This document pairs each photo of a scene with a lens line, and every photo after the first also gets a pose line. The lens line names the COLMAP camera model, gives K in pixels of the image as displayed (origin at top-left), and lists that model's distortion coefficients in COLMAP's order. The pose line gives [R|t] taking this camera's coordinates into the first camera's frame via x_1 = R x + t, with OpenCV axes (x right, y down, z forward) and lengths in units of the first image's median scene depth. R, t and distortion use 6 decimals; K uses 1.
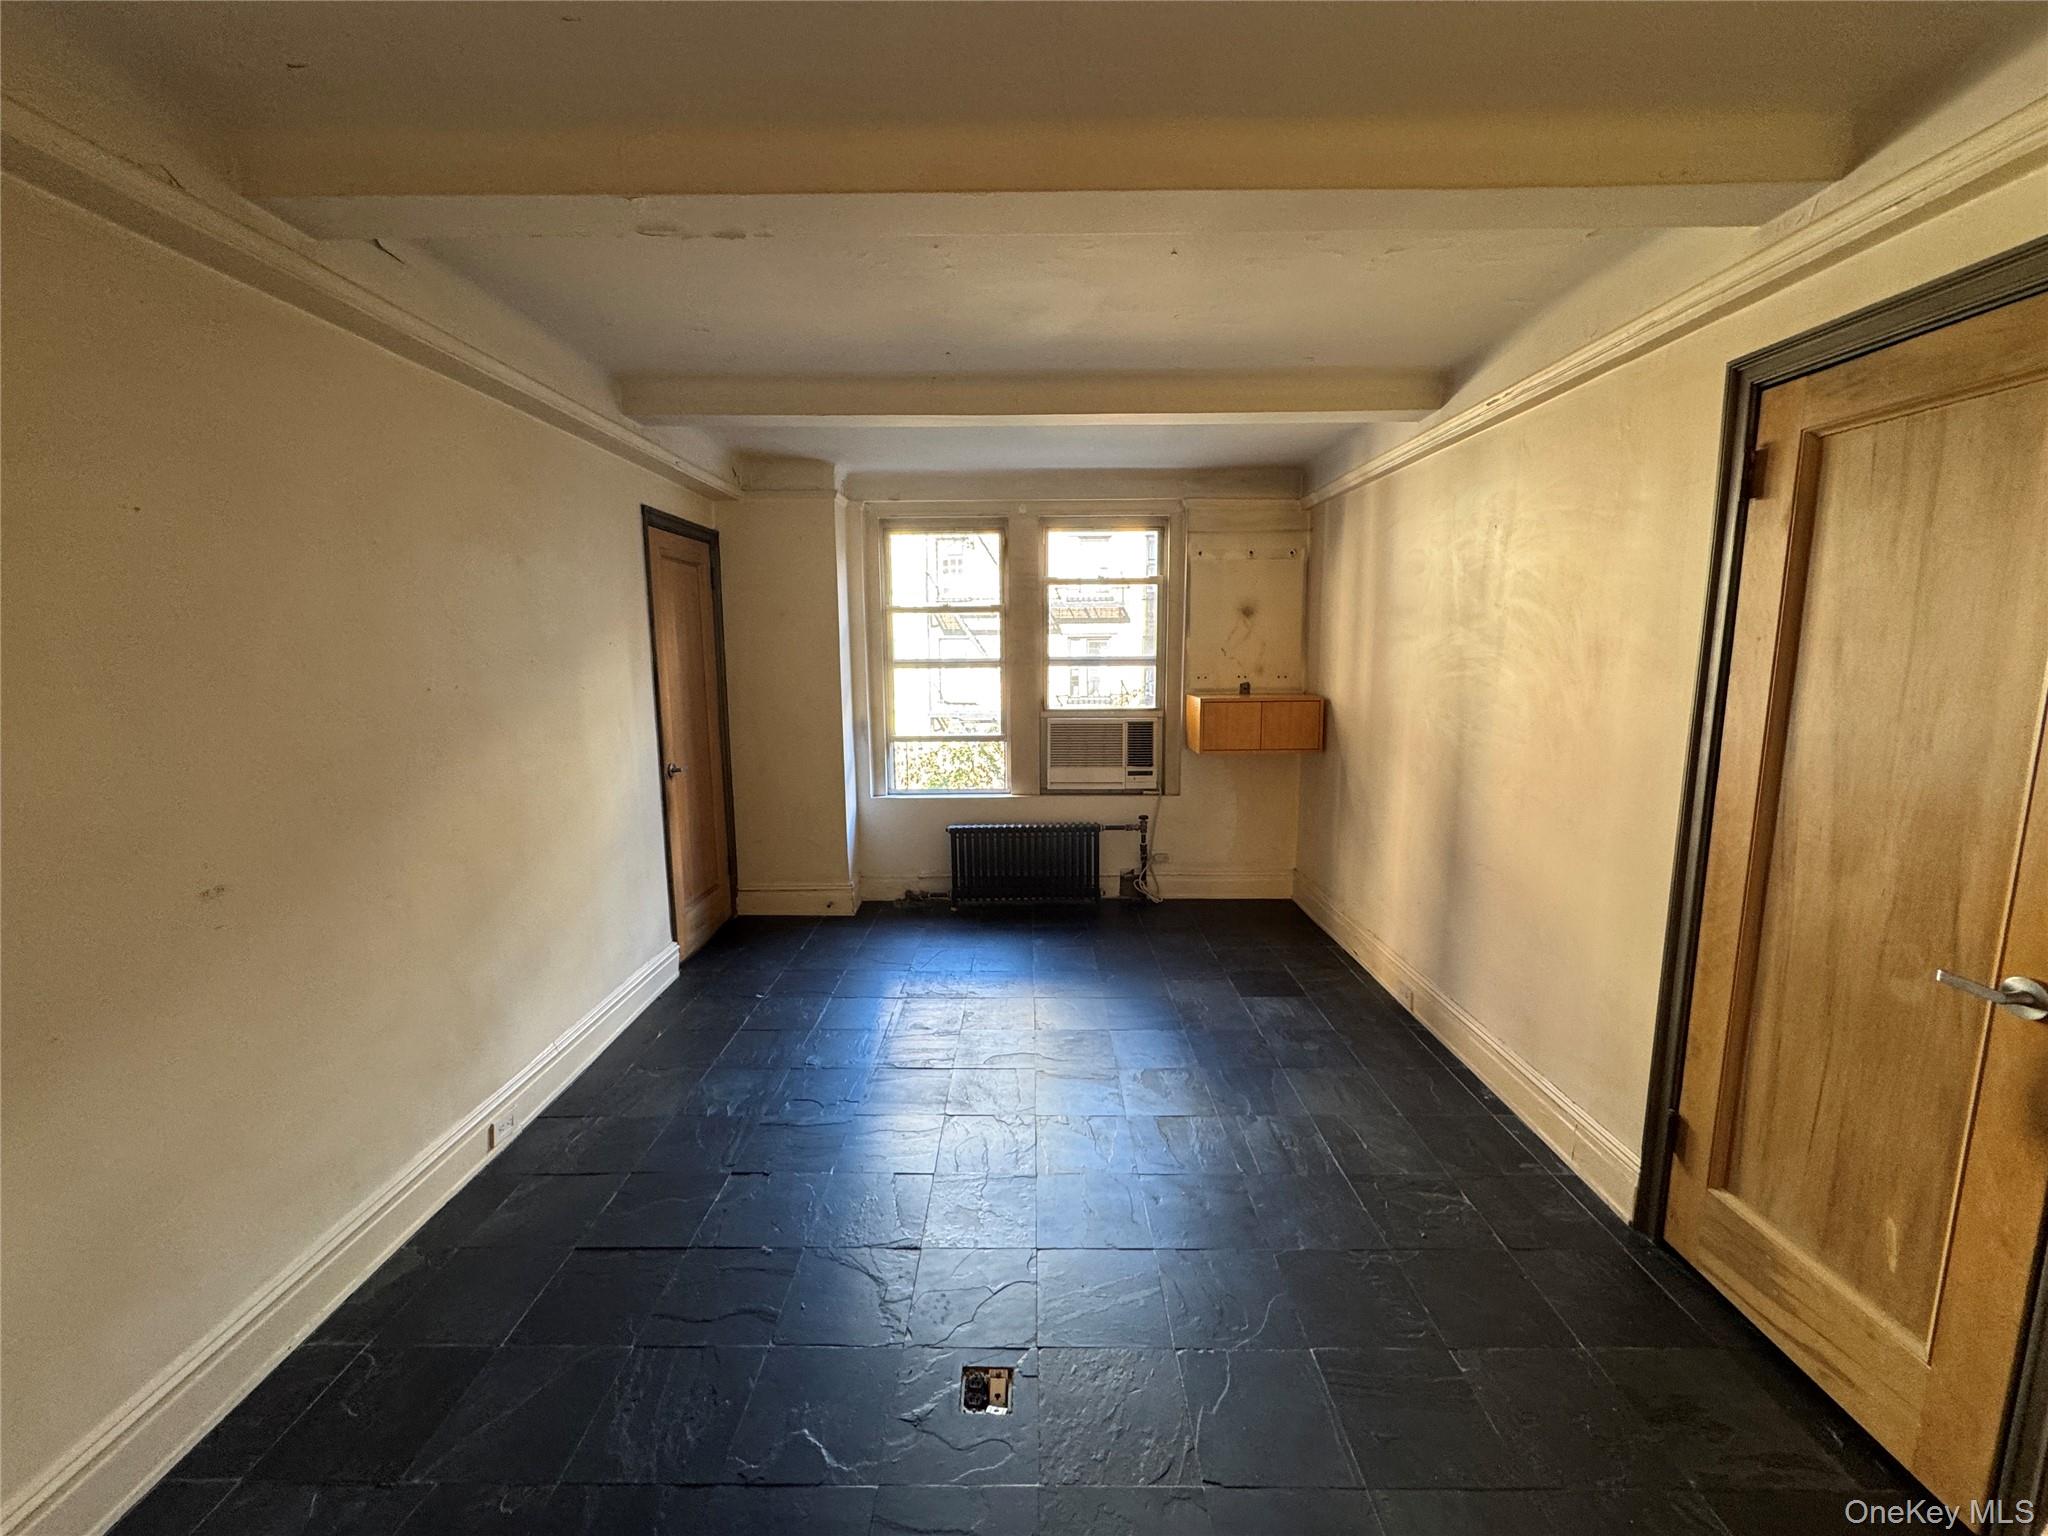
lens RADIAL K [[815.6, 0, 1022.4], [0, 815.6, 763.7], [0, 0, 1]] dist [-0.002418, 0.000673]
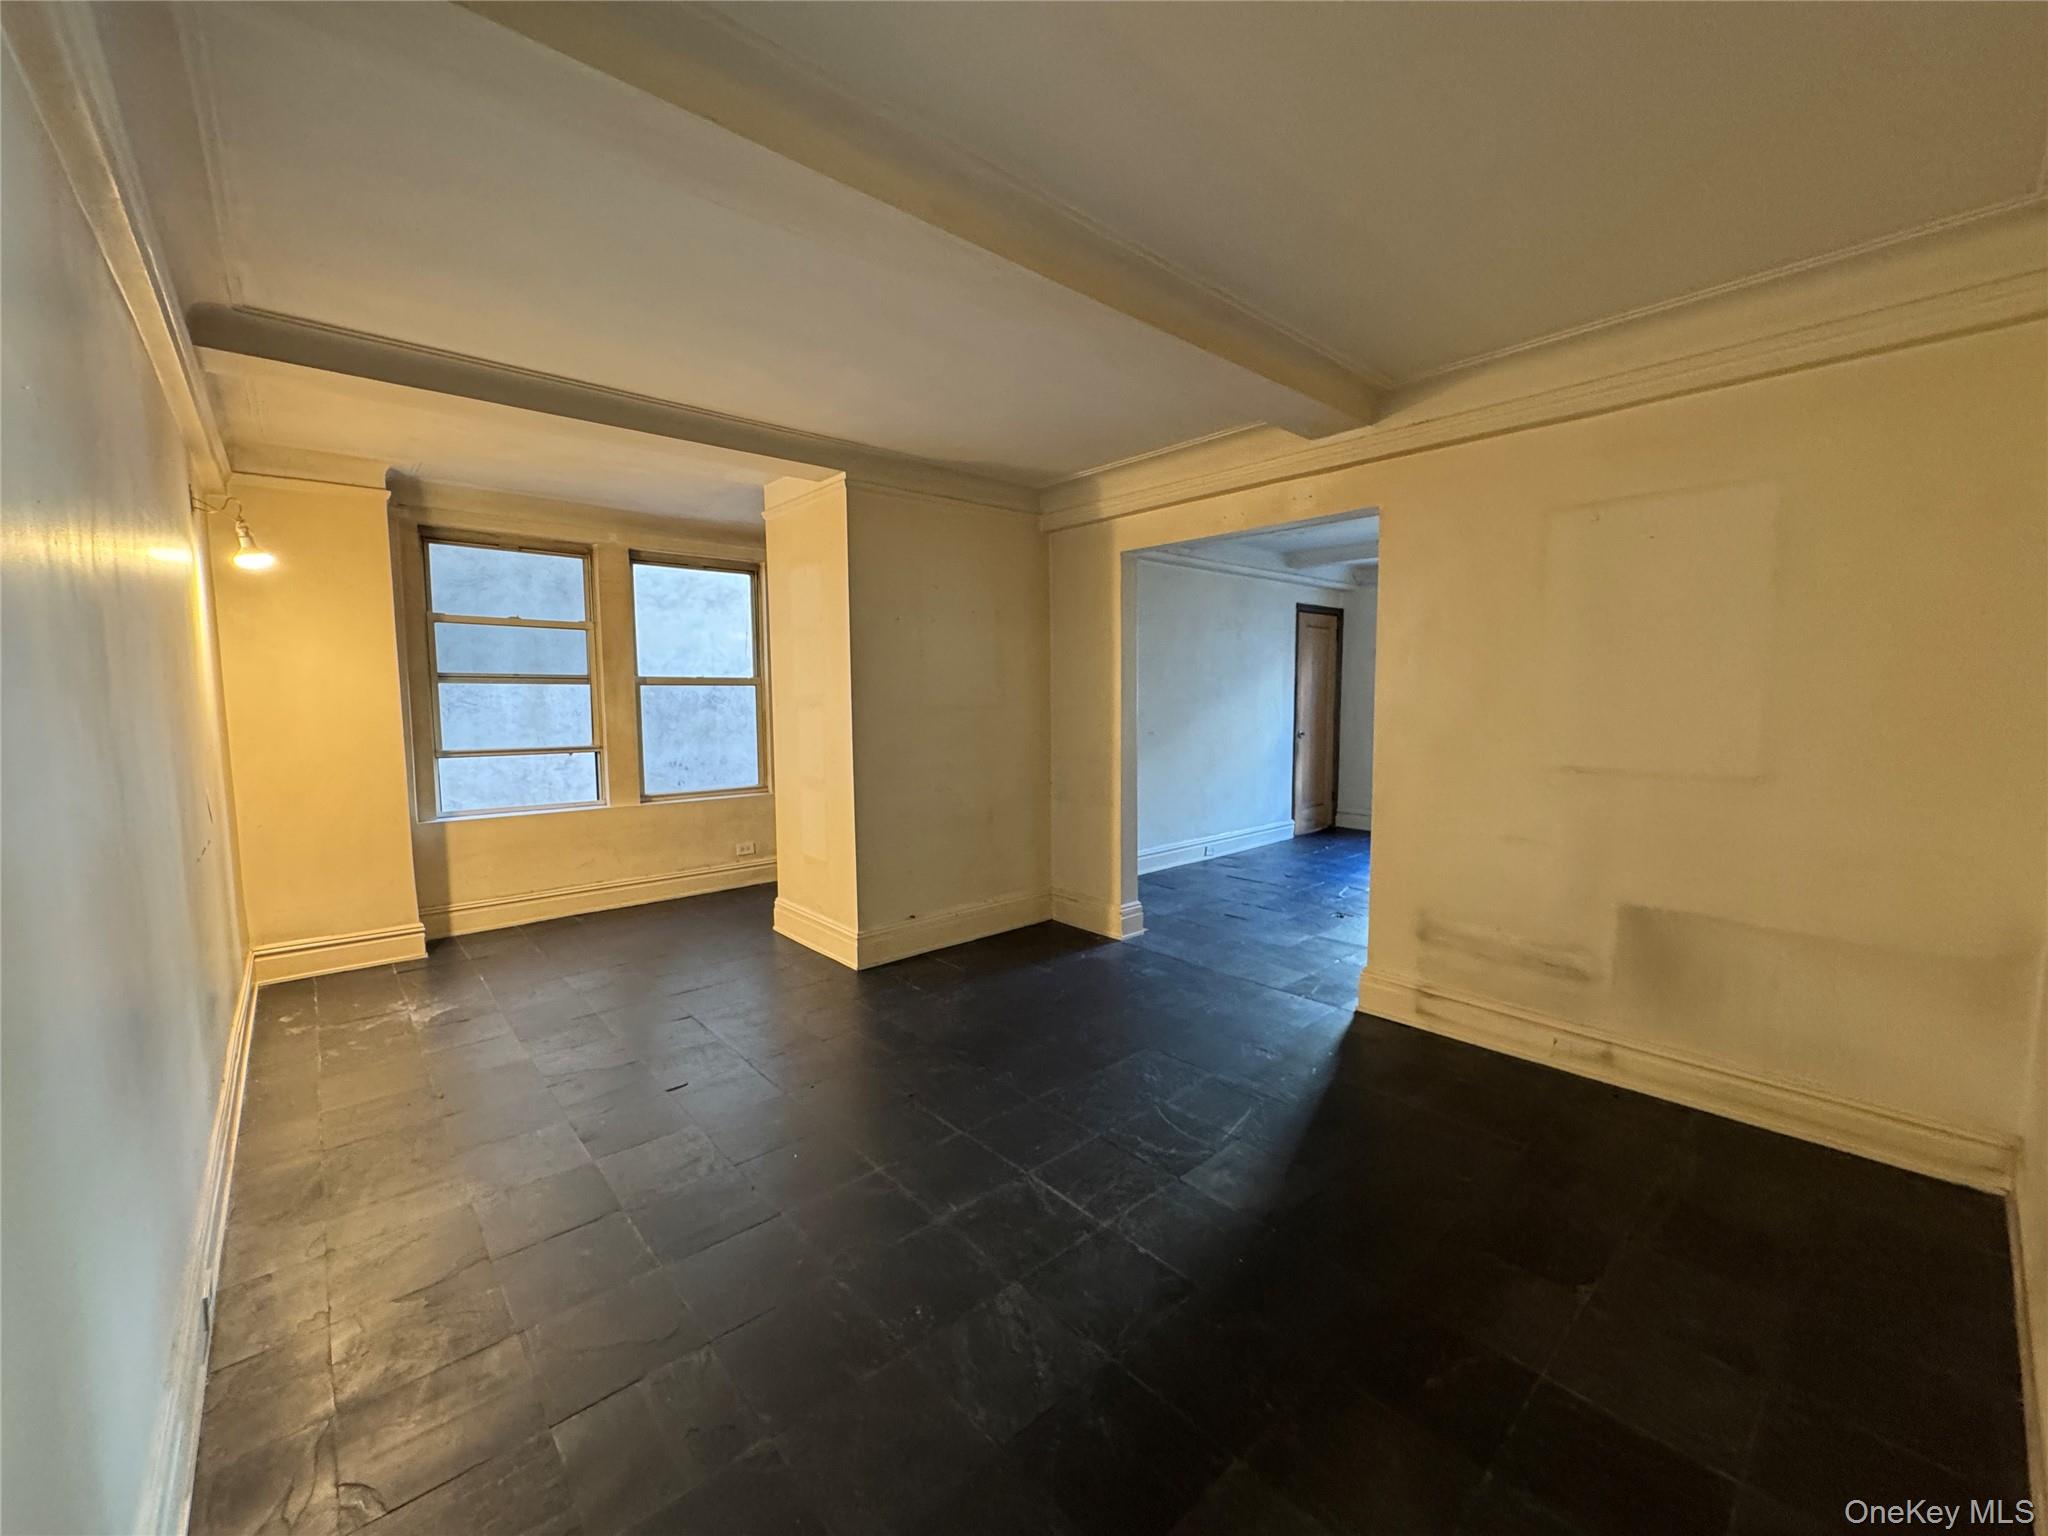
lens RADIAL K [[815.6, 0, 1026.6], [0, 815.6, 757.5], [0, 0, 1]] dist [-0.002418, 0.000673]
pose [[0.664053, 0.067385, -0.744642, 0.630089], [-0.109934, 0.993906, -0.008094, 0.161580], [0.739559, 0.087236, 0.667415, -0.835356]]
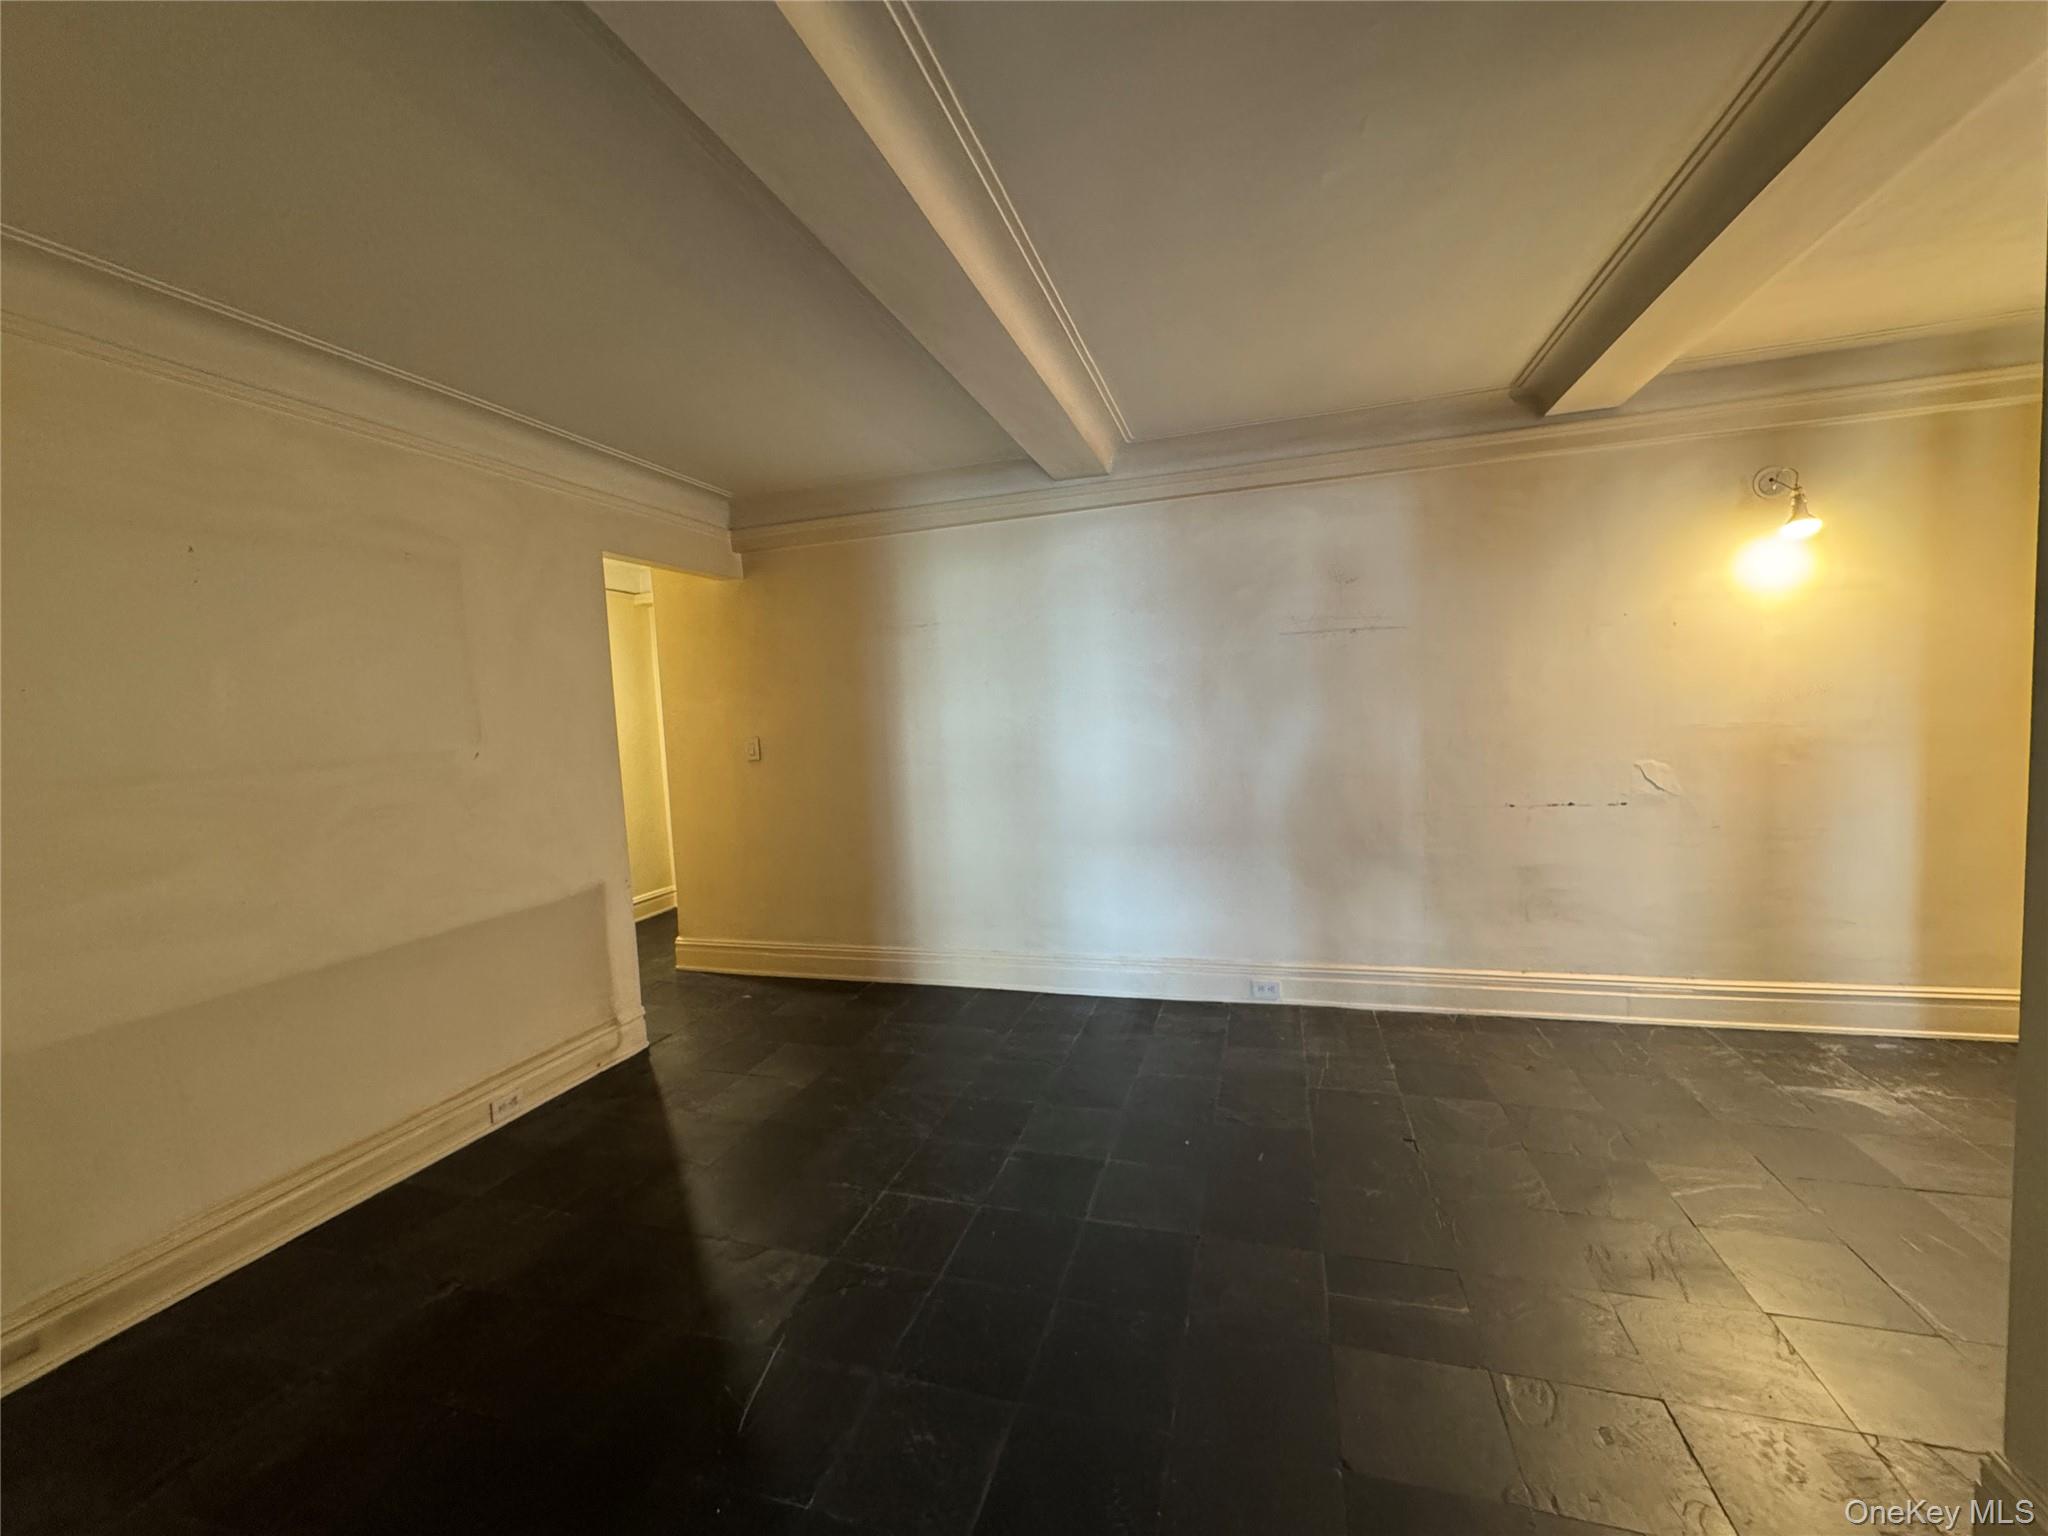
lens RADIAL K [[815.6, 0, 1037.3], [0, 815.6, 767.9], [0, 0, 1]] dist [-0.002418, 0.000673]
pose [[-0.956447, 0.040970, 0.289015, -0.080388], [0.103660, 0.973239, 0.205084, 0.018553], [-0.272879, 0.226112, -0.935099, 0.148236]]
